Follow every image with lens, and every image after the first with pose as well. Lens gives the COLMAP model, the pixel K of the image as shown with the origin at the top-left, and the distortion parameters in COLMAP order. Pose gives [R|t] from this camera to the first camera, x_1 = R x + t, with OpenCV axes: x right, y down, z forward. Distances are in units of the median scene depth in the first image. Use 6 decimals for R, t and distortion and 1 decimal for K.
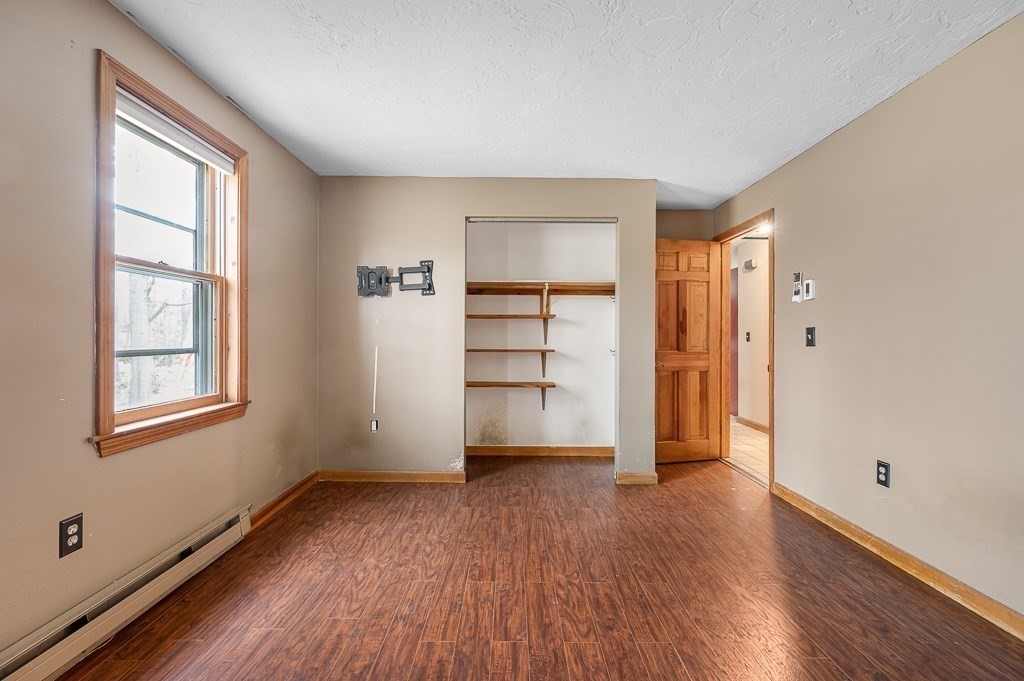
lens RADIAL K [[406.9, 0, 513.7], [0, 406.9, 337.5], [0, 0, 1]] dist [0.009153, -0.000151]
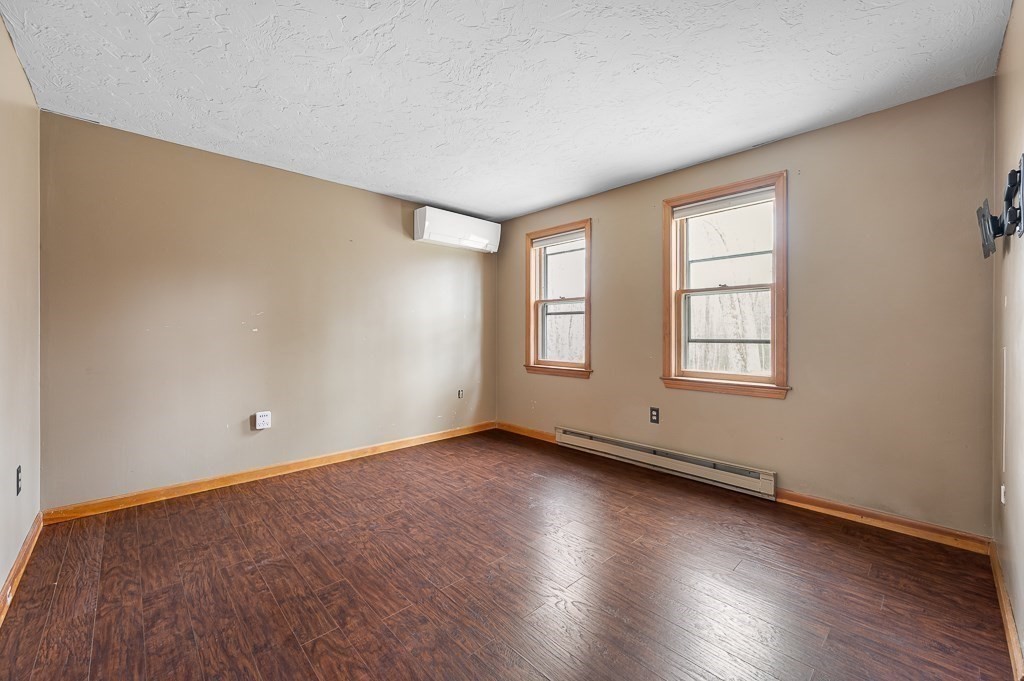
lens RADIAL K [[406.9, 0, 513.7], [0, 406.9, 337.5], [0, 0, 1]] dist [0.009153, -0.000151]
pose [[-0.725172, 0.001506, -0.688566, 0.866509], [-0.002542, 0.999985, 0.004864, 0.020266], [0.688563, 0.005278, -0.725157, 1.665675]]
